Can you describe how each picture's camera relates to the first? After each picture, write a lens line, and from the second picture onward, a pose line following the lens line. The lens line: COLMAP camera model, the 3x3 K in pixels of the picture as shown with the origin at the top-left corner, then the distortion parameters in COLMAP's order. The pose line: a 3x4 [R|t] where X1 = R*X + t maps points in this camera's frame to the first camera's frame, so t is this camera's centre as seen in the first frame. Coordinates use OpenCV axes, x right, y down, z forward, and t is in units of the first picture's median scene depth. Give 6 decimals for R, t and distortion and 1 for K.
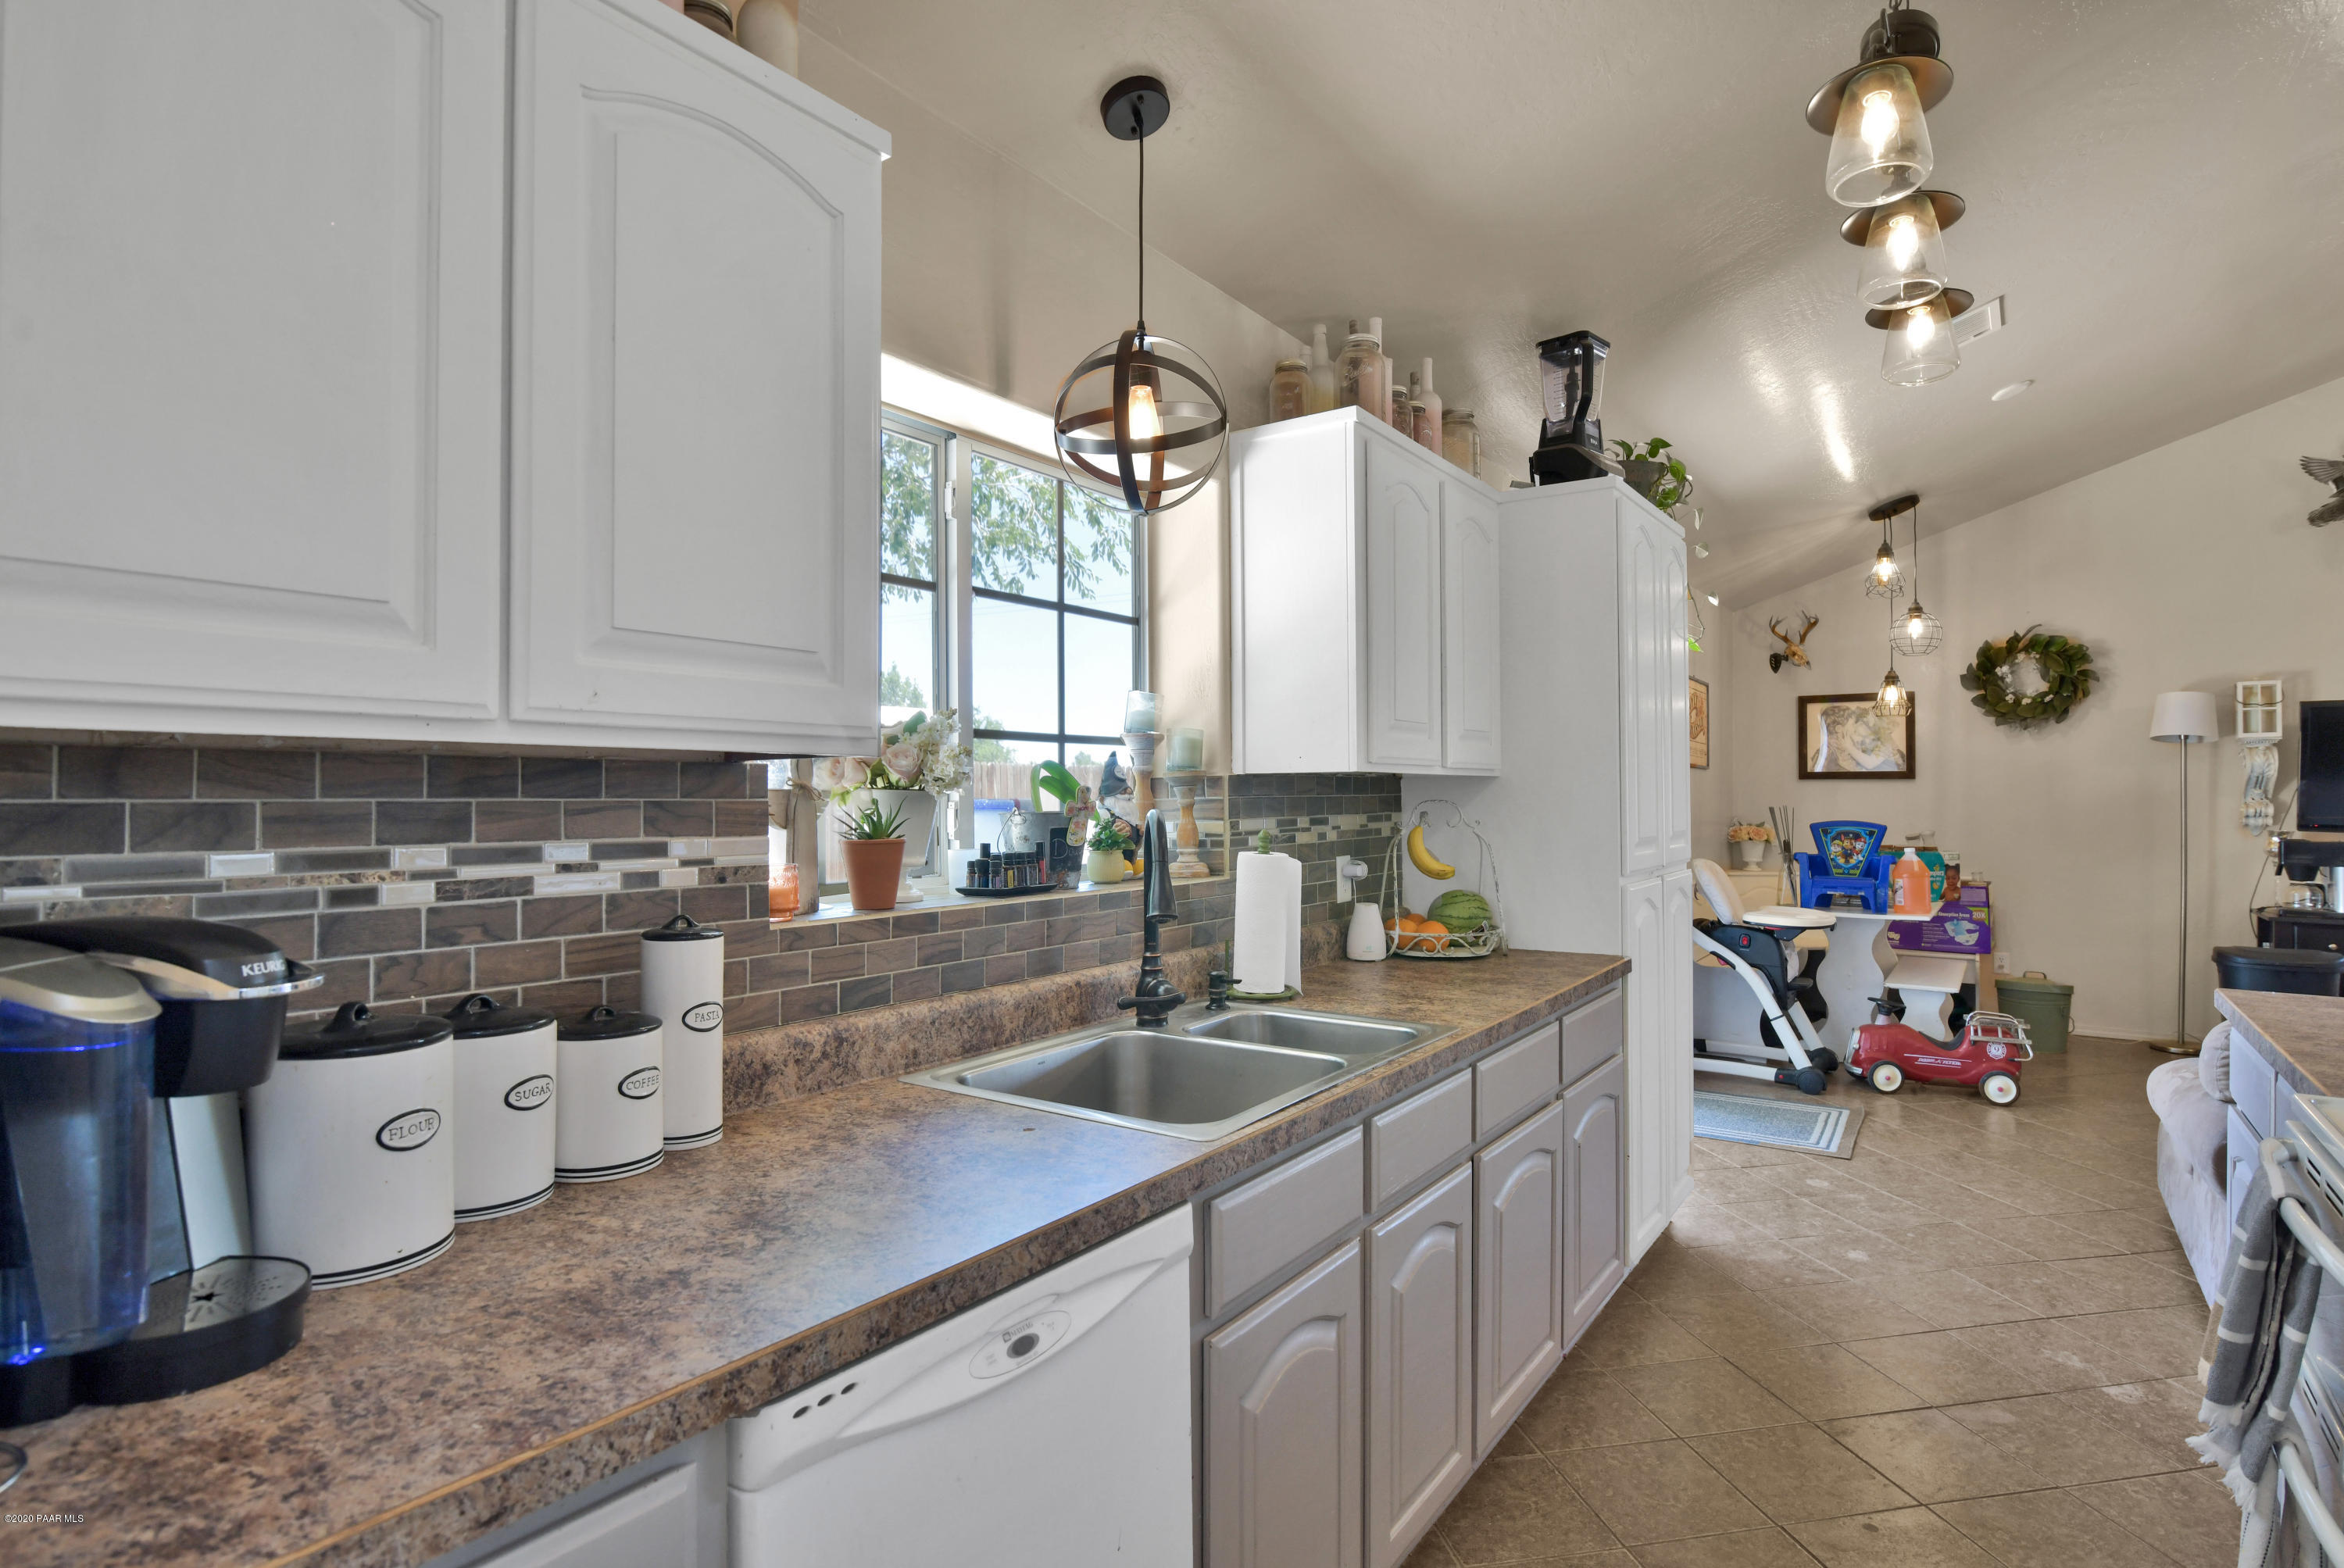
lens RADIAL K [[1217.3, 0, 1167.6], [0, 1217.3, 793.9], [0, 0, 1]] dist [-0.014740, 0.001592]
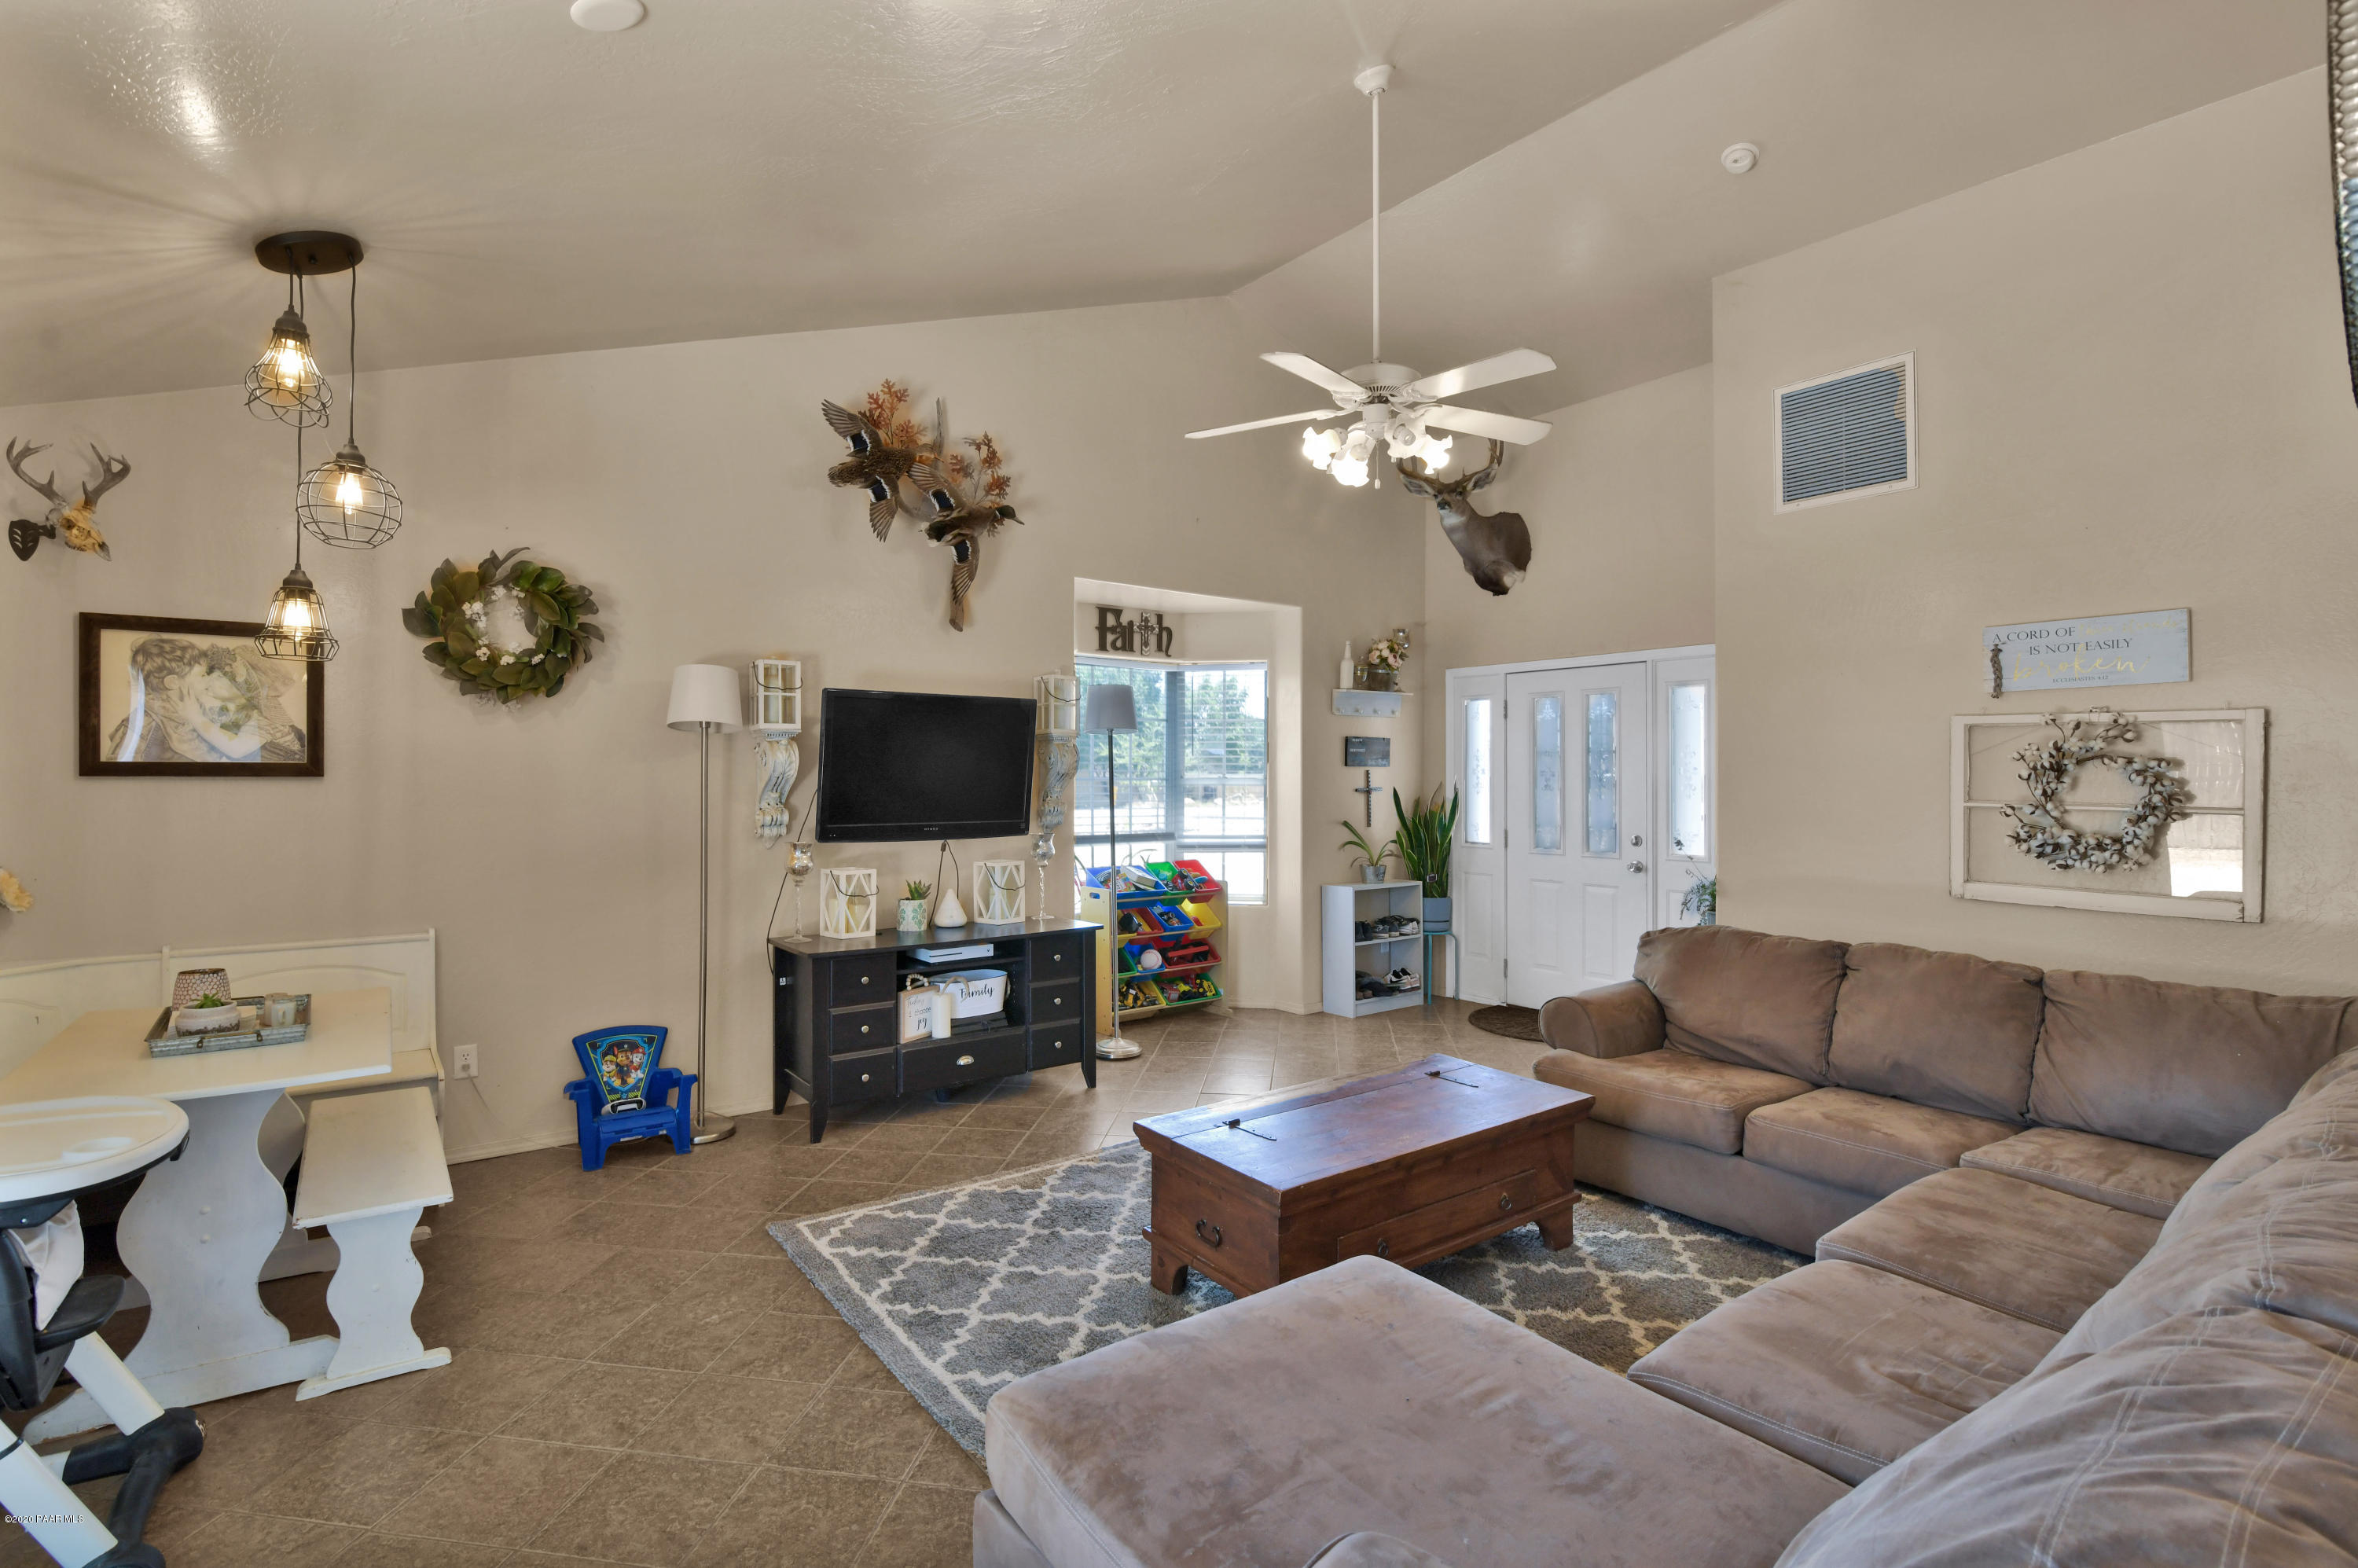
lens RADIAL K [[1099.9, 0, 1189.1], [0, 1099.9, 771.8], [0, 0, 1]] dist [-0.022521, 0.000278]
pose [[0.296576, 0.002973, 0.955005, 0.252960], [-0.002759, 0.999994, -0.002256, -0.015604], [-0.955005, -0.001966, 0.296582, 0.467089]]
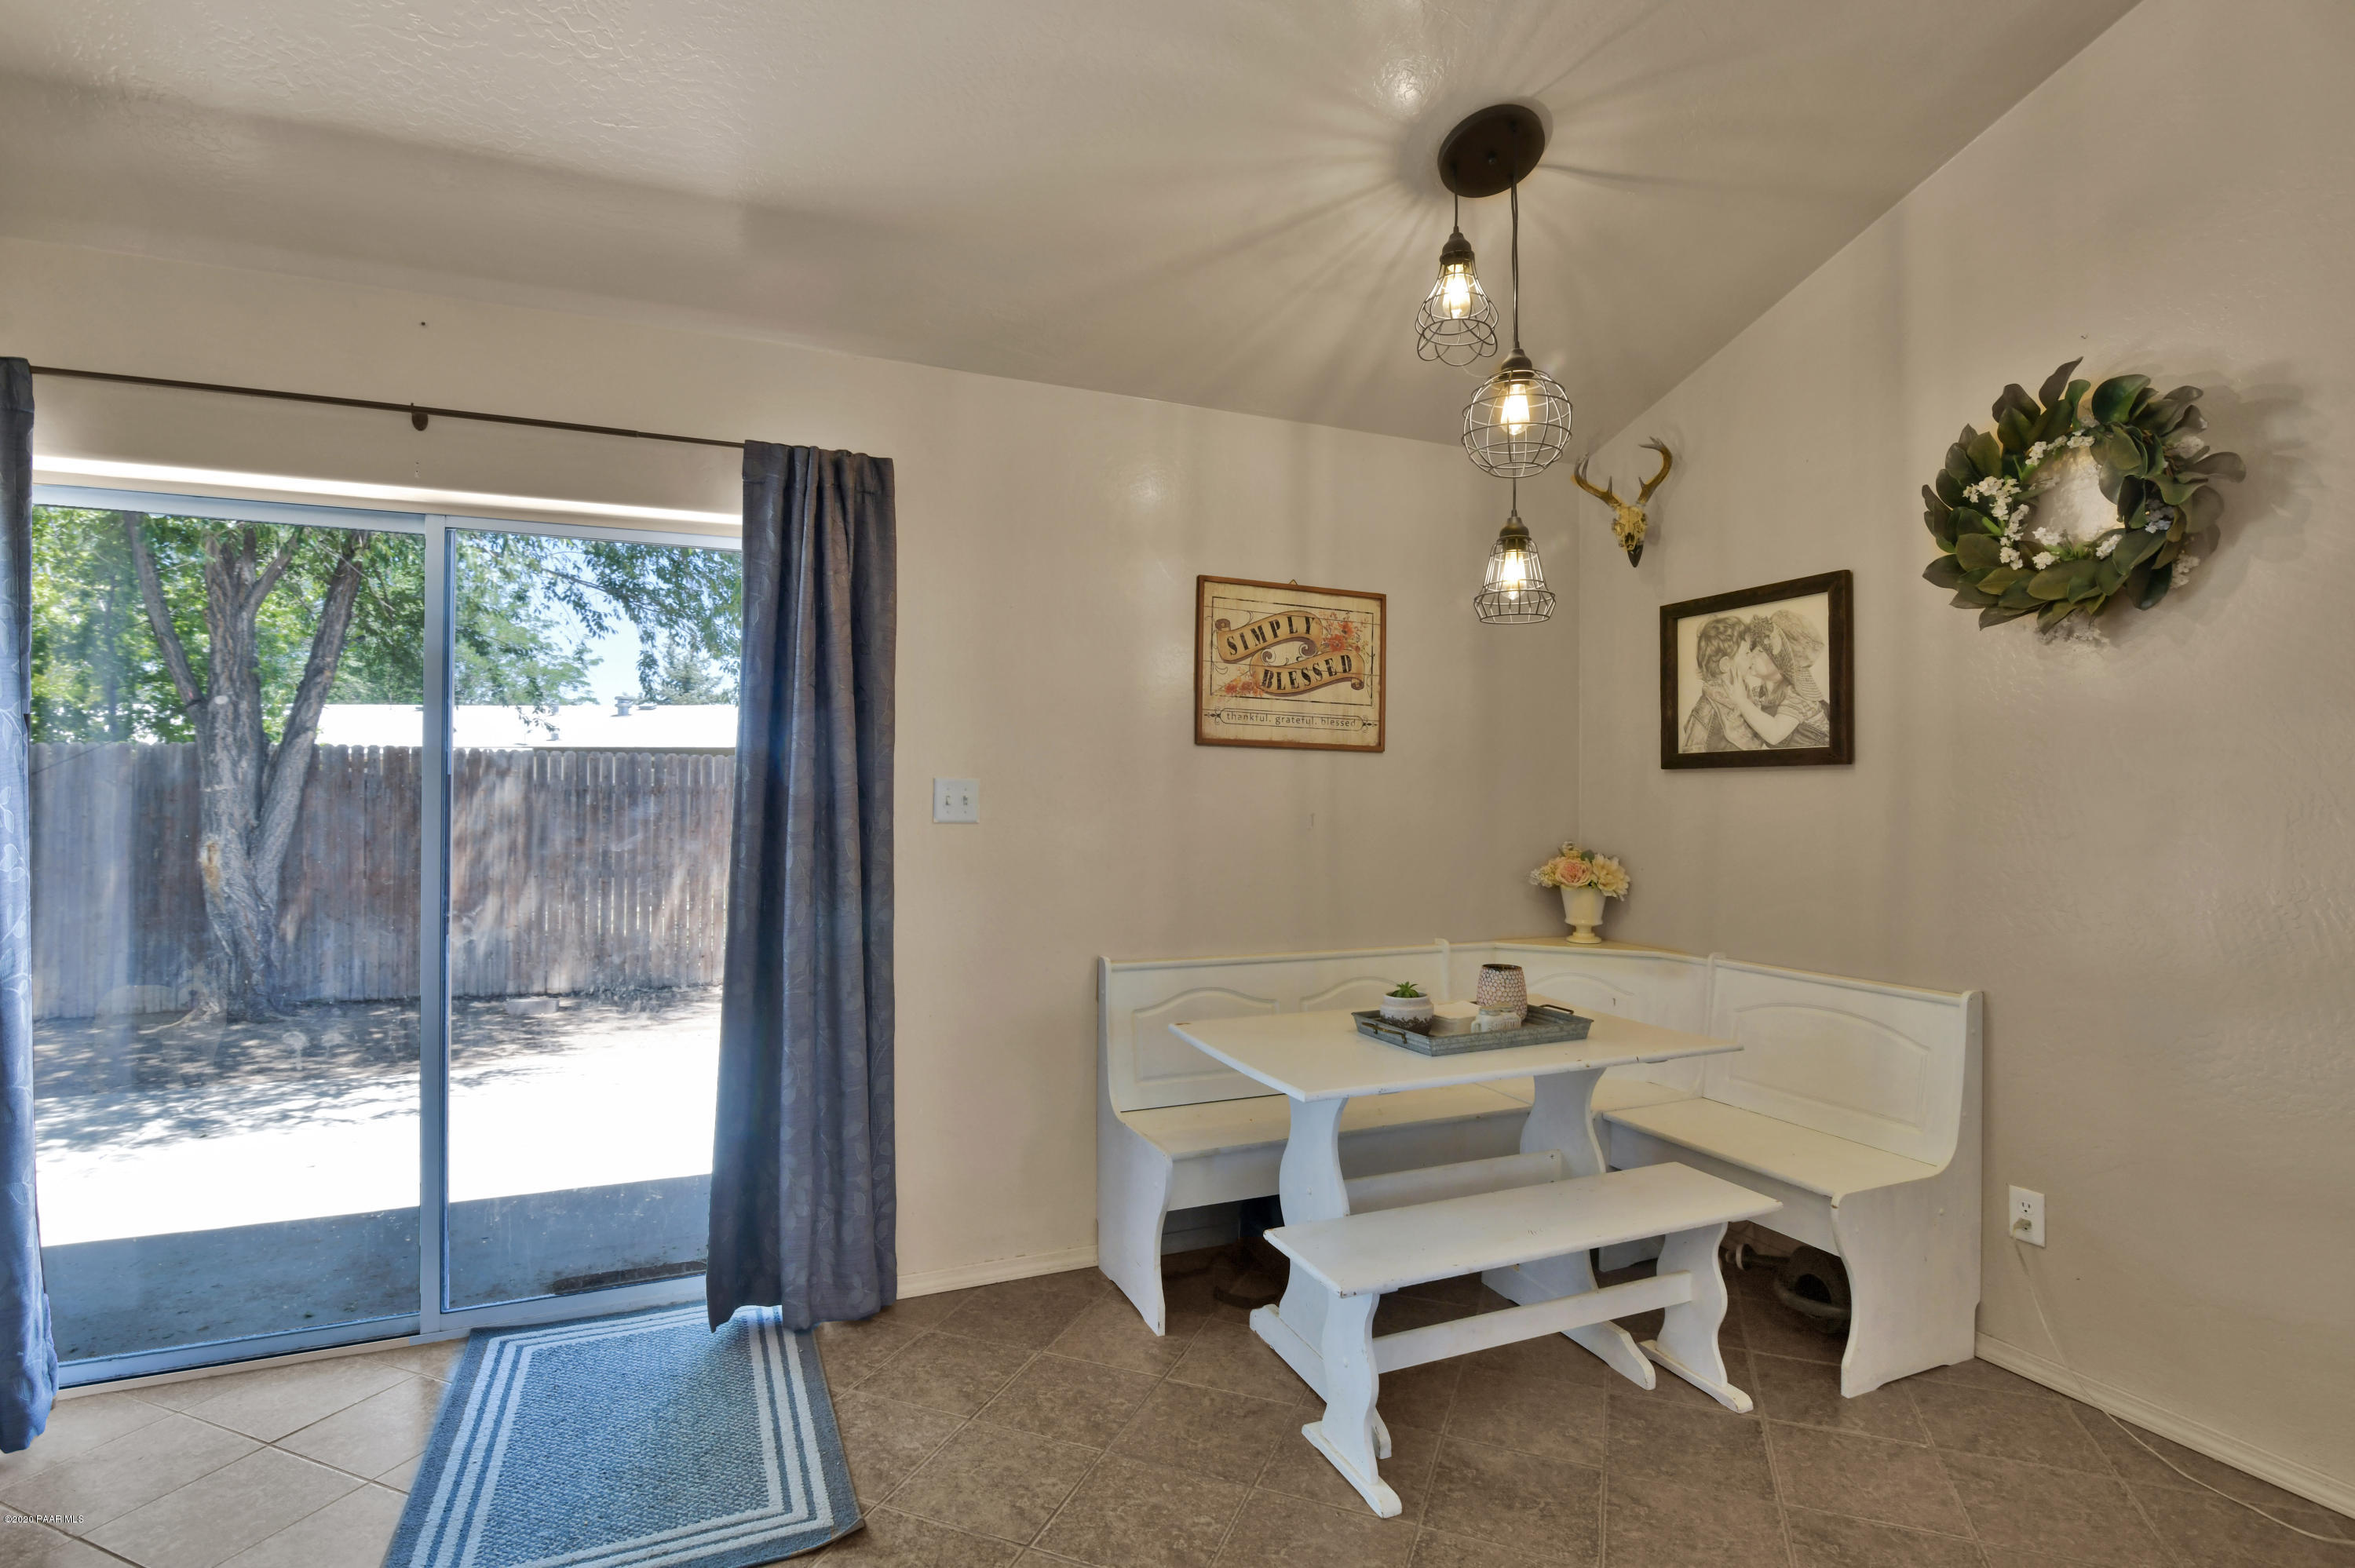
lens RADIAL K [[1098.4, 0, 1166.0], [0, 1098.4, 782.4], [0, 0, 1]] dist [-0.022521, 0.000278]
pose [[0.852807, -0.004898, -0.522204, 0.646742], [-0.001891, 0.999920, -0.012467, -0.000131], [0.522224, 0.011620, 0.852729, 0.552242]]
